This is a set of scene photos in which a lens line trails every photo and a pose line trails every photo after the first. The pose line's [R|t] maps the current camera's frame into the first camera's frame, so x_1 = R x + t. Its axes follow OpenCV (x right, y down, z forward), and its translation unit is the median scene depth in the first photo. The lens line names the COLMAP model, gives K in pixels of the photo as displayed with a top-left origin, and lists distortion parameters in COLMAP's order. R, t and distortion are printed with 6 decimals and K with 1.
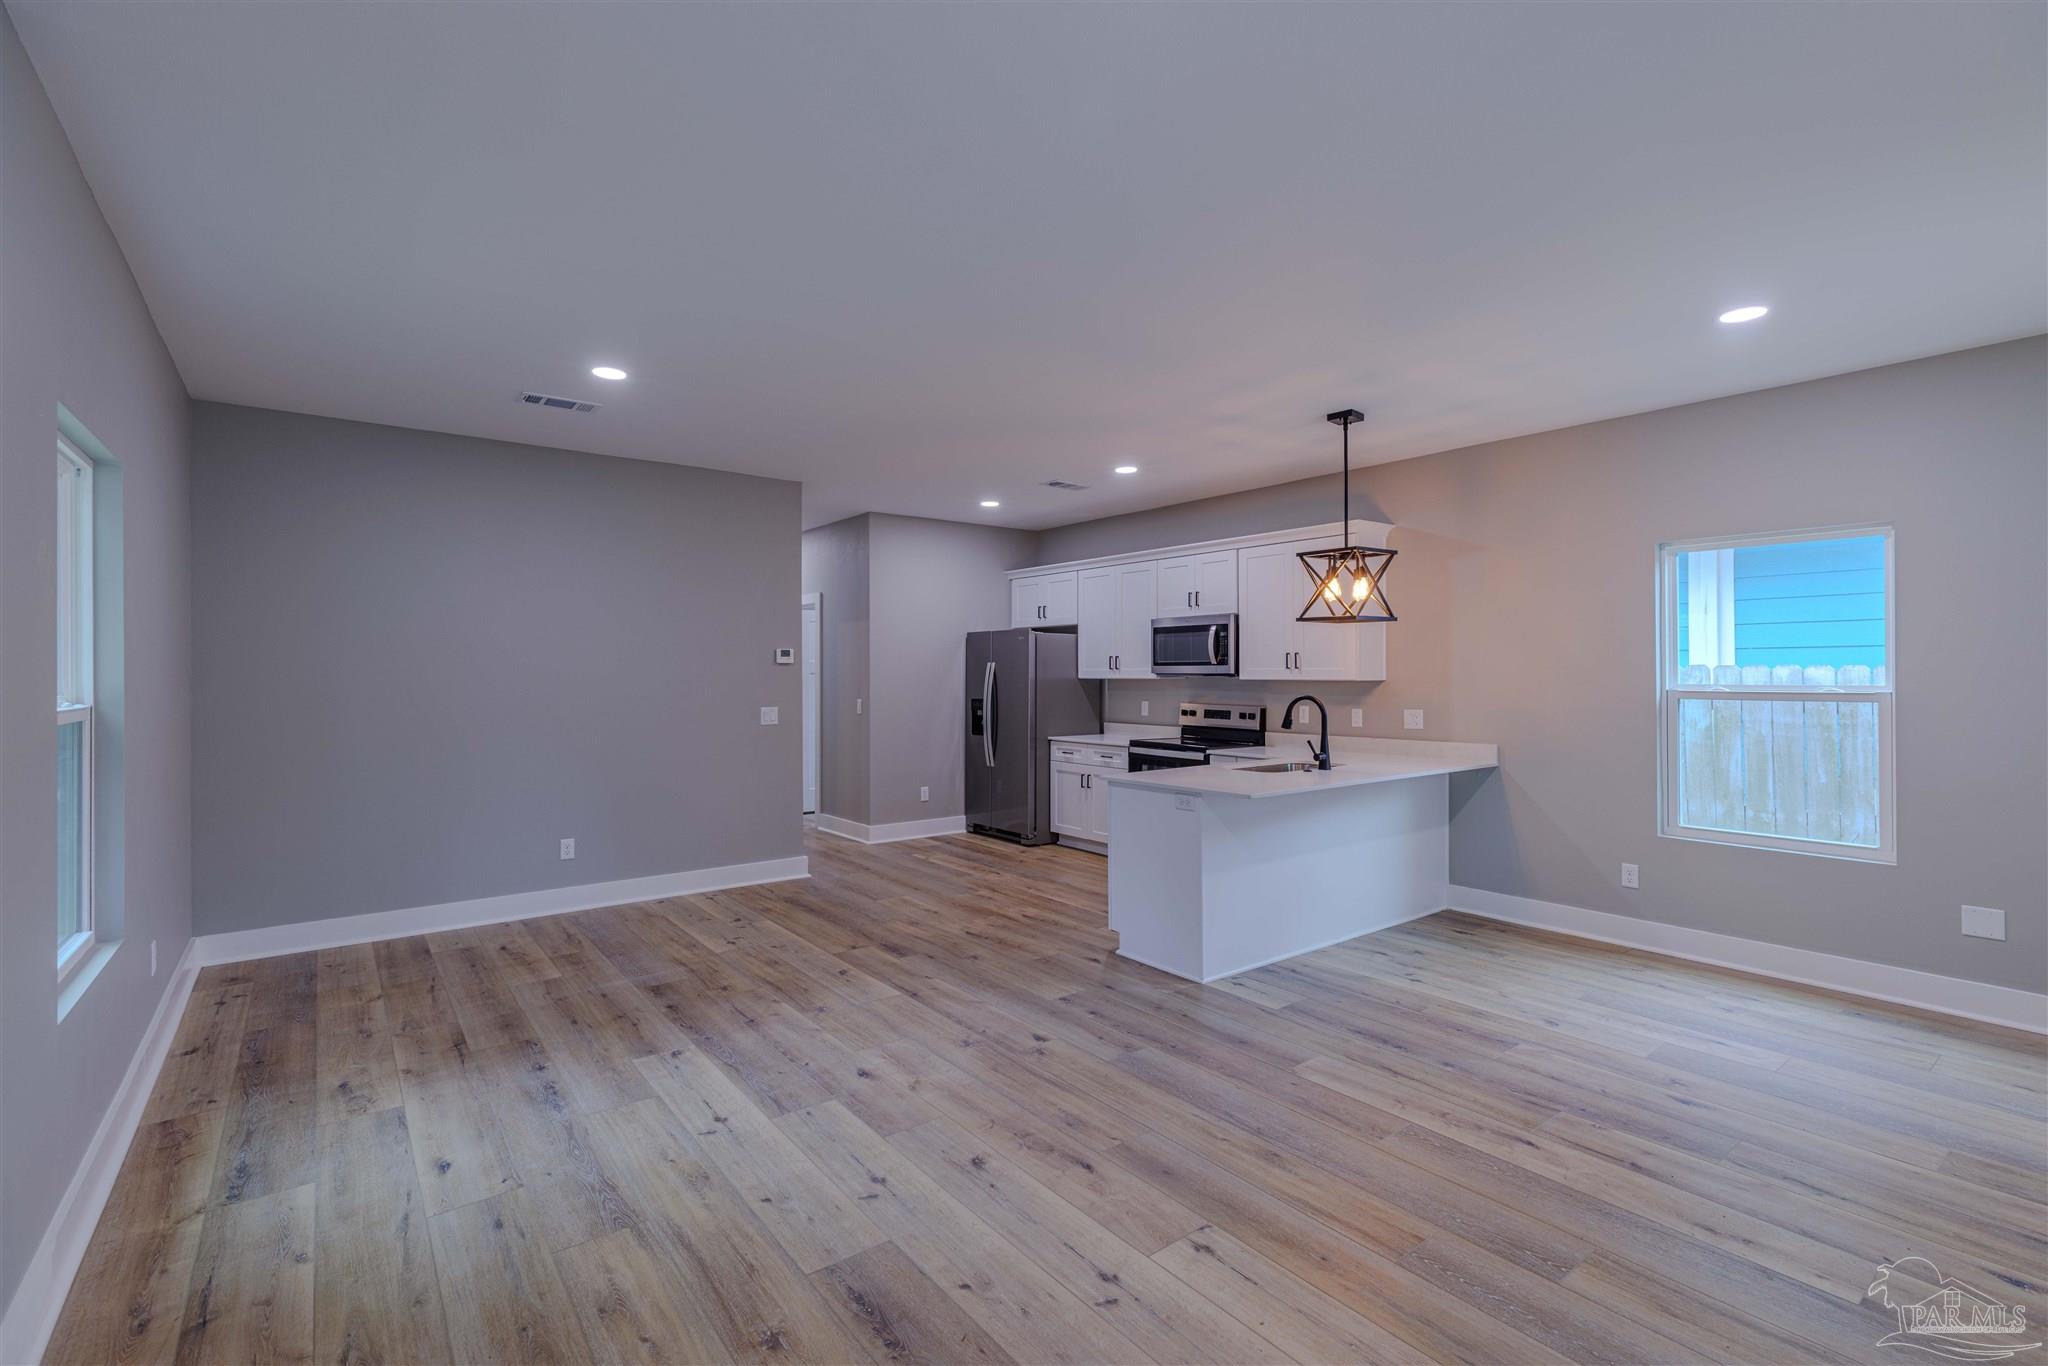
lens RADIAL K [[914.8, 0, 1022.3], [0, 914.8, 675.5], [0, 0, 1]] dist [0.001811, -0.000125]
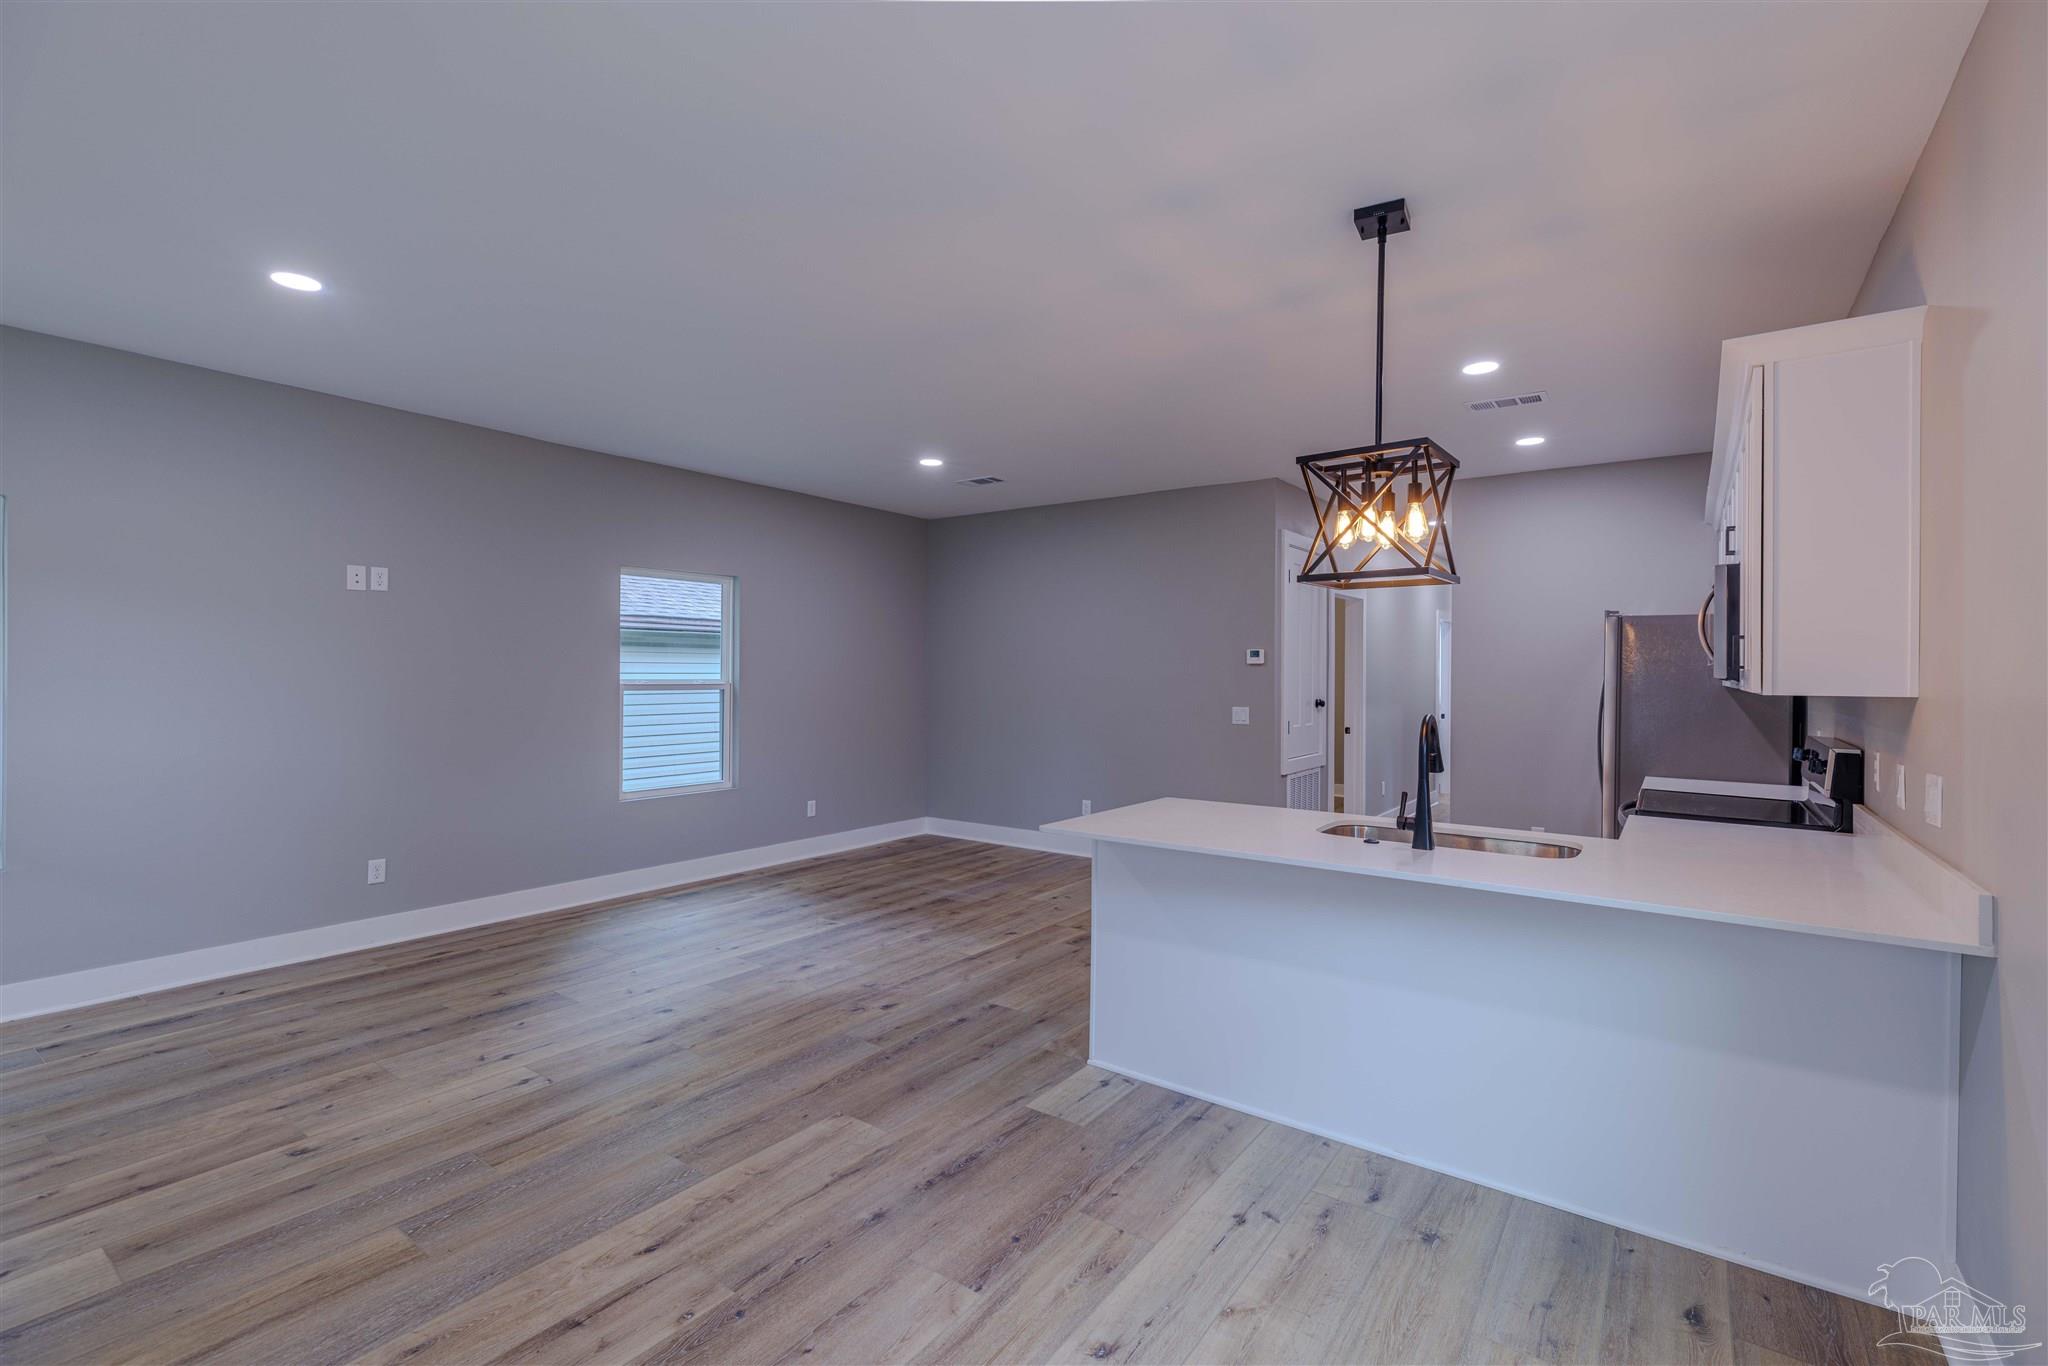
lens RADIAL K [[913.8, 0, 1019.6], [0, 913.8, 675.6], [0, 0, 1]] dist [0.003299, 0.000613]
pose [[0.279333, 0.005856, -0.960176, 0.779316], [-0.010355, 0.999942, 0.003086, -0.001361], [0.960138, 0.009081, 0.279377, 0.594760]]
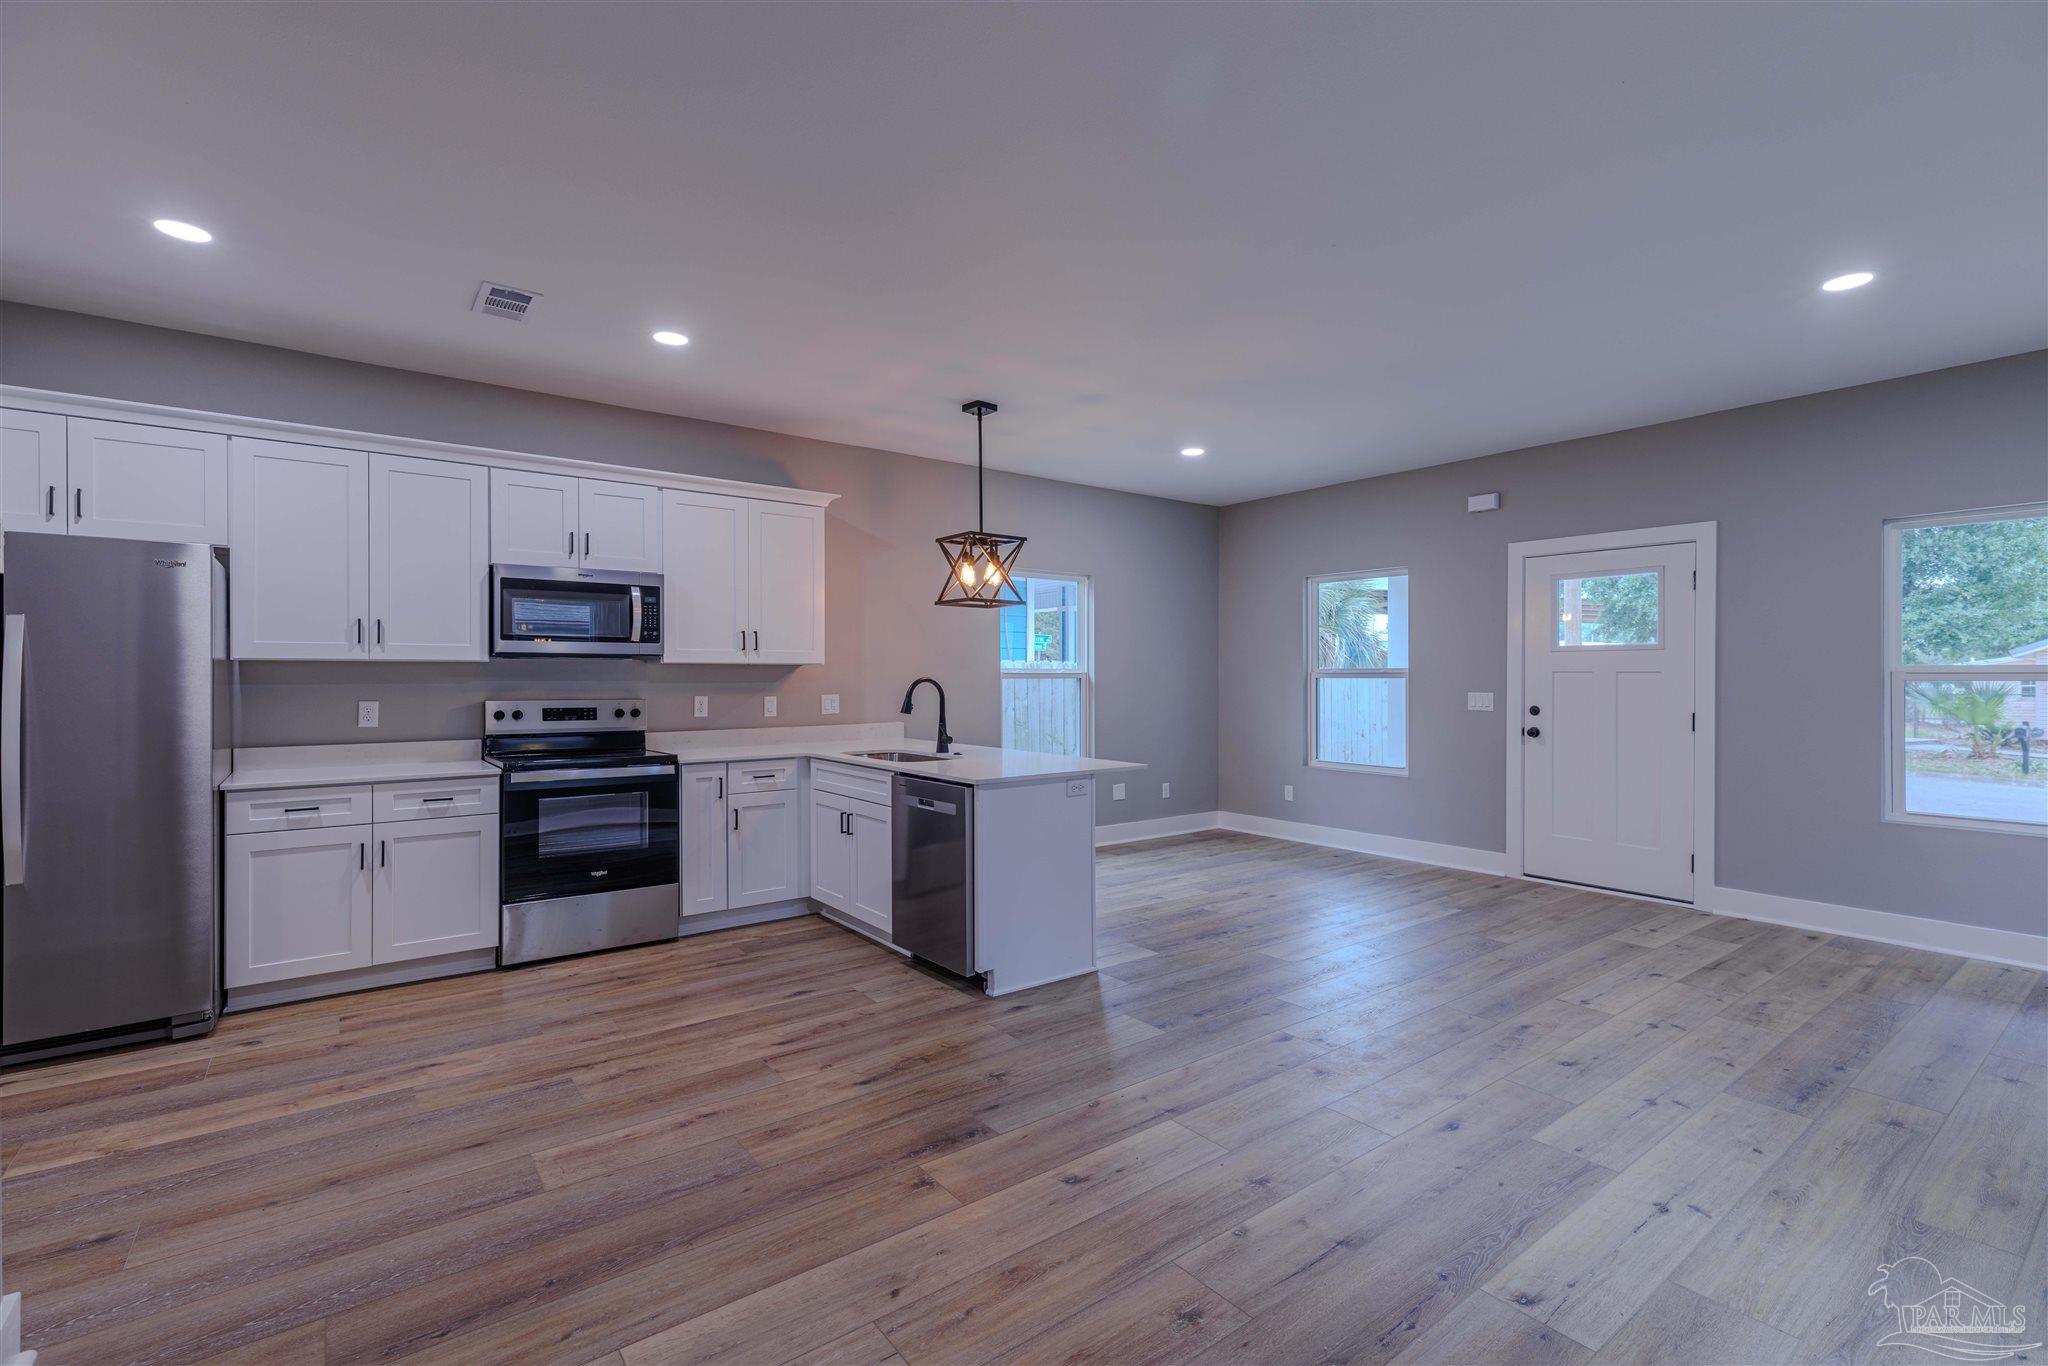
lens RADIAL K [[912.7, 0, 1023.3], [0, 912.7, 677.5], [0, 0, 1]] dist [0.003604, -0.000214]
pose [[0.008290, -0.001193, 0.999965, -0.639633], [0.003231, 0.999994, 0.001166, 0.020630], [-0.999960, 0.003221, 0.008294, 0.886057]]
